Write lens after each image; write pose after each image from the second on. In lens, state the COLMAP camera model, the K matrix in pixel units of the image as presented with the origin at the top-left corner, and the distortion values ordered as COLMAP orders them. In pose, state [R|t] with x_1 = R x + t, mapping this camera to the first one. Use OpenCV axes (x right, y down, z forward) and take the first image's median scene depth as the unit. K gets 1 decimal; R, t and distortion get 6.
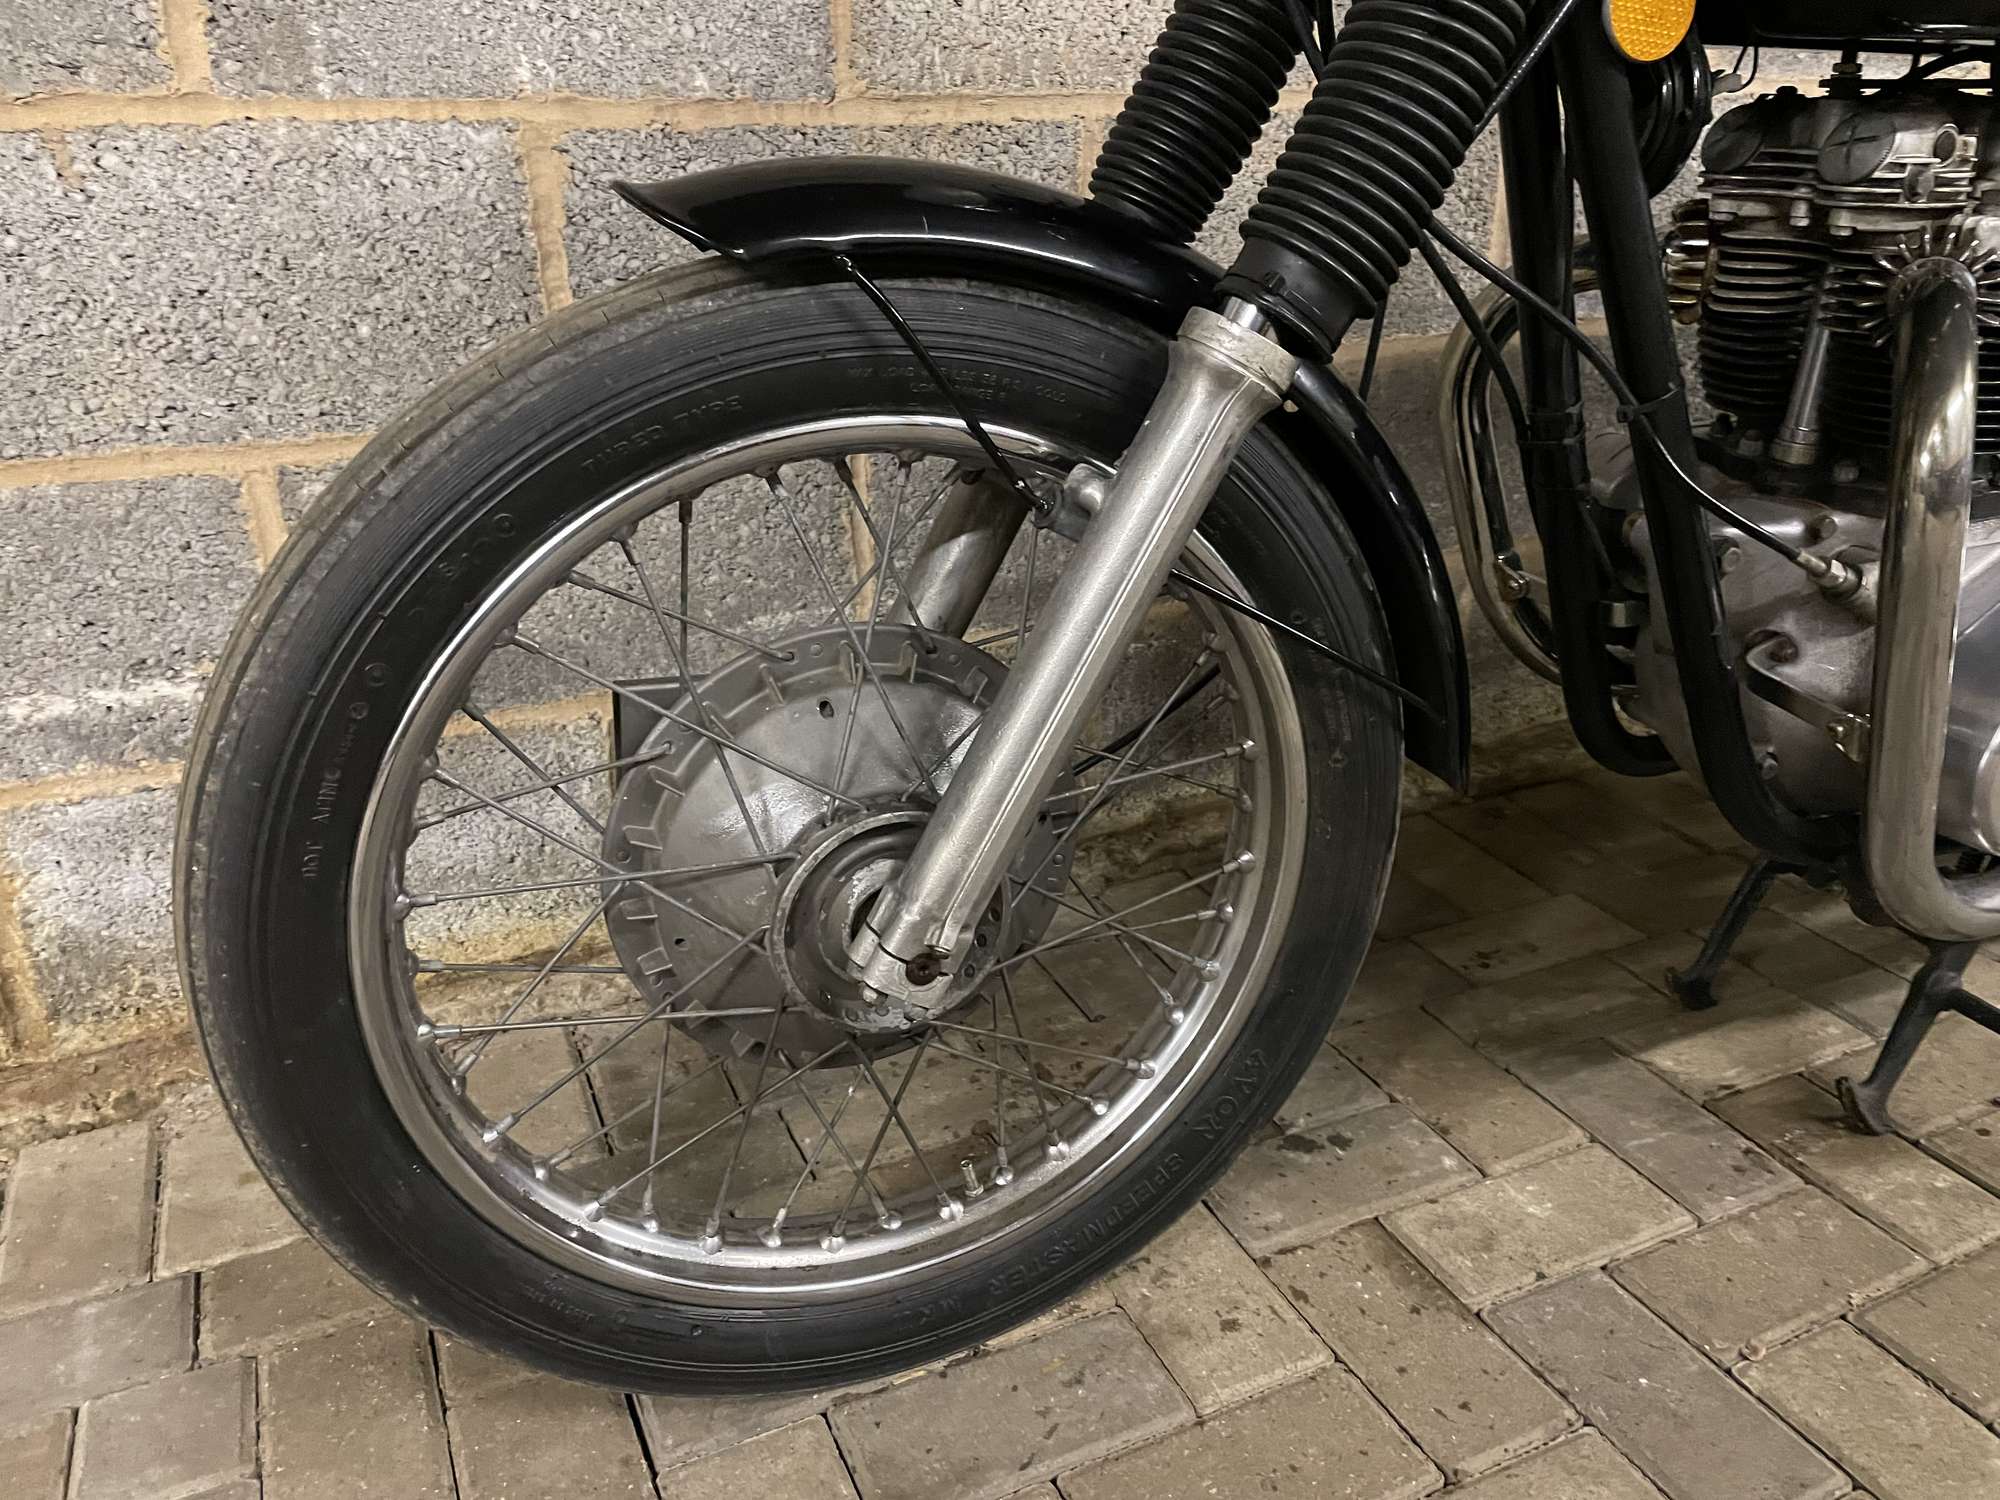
lens RADIAL K [[1541.4, 0, 1001.5], [0, 1541.4, 732.4], [0, 0, 1]] dist [0.084042, -0.125893]
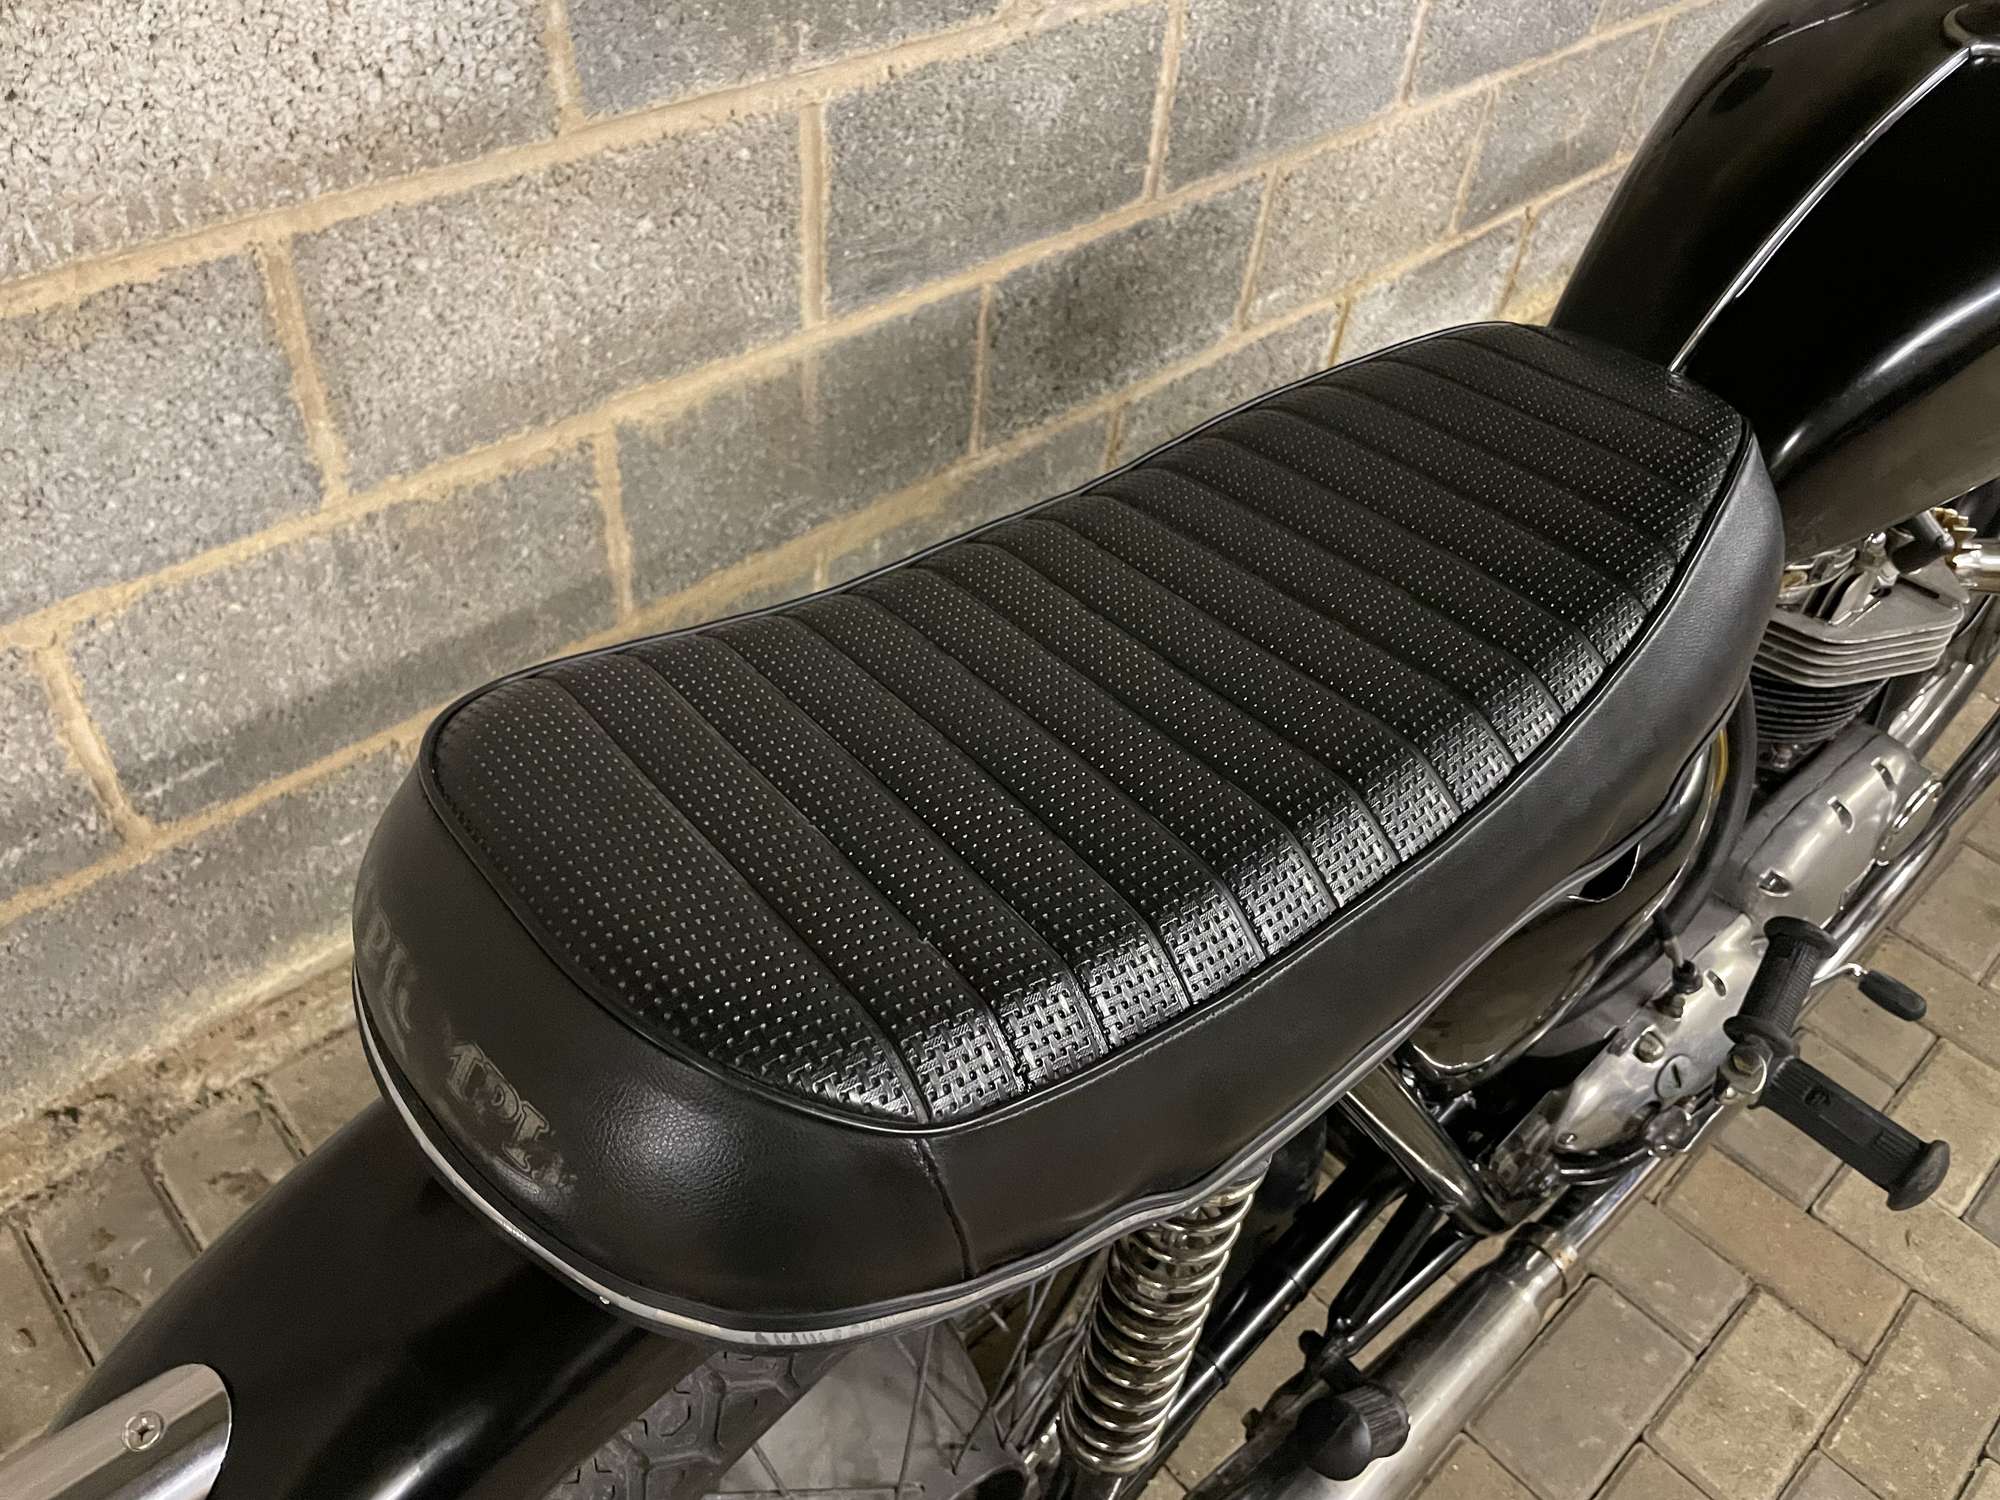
lens RADIAL K [[1541.4, 0, 1001.6], [0, 1541.4, 767.1], [0, 0, 1]] dist [0.084042, -0.125893]
pose [[0.944721, -0.157185, 0.287741, 0.174475], [0.034068, 0.919904, 0.390662, -0.566655], [-0.326100, -0.359263, 0.874407, 0.109776]]
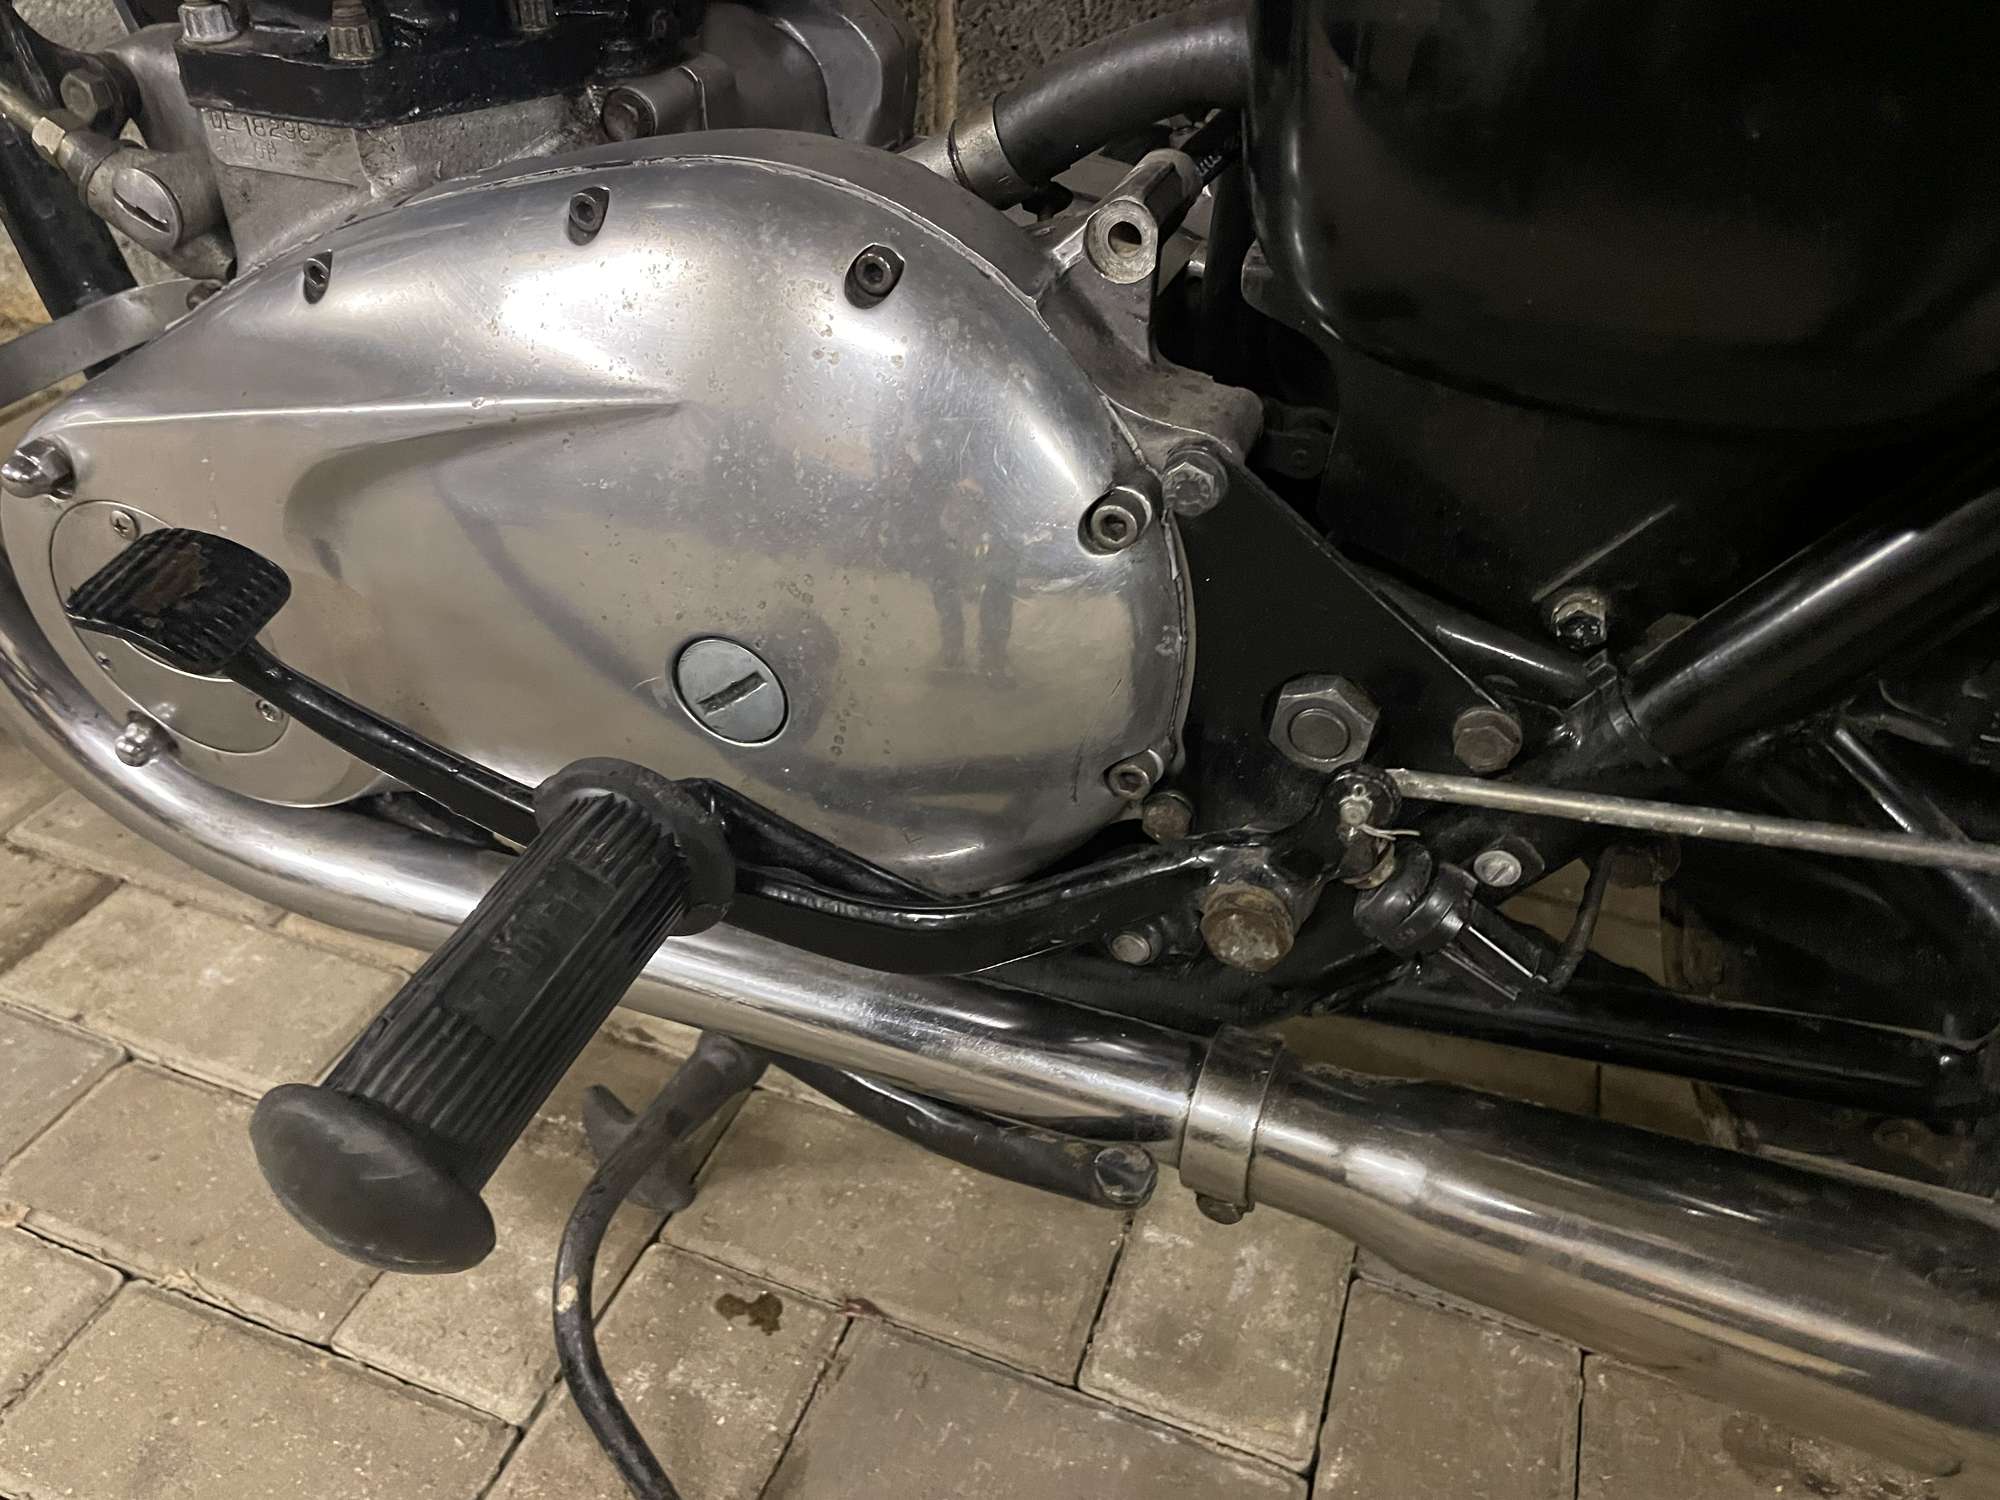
lens RADIAL K [[1541.4, 0, 969.4], [0, 1541.4, 762.0], [0, 0, 1]] dist [0.084042, -0.125893]
pose [[0.691764, 0.449933, -0.564821, 1.052563], [-0.300711, 0.890609, 0.341159, -0.174796], [0.656534, -0.066154, 0.751390, 0.712626]]
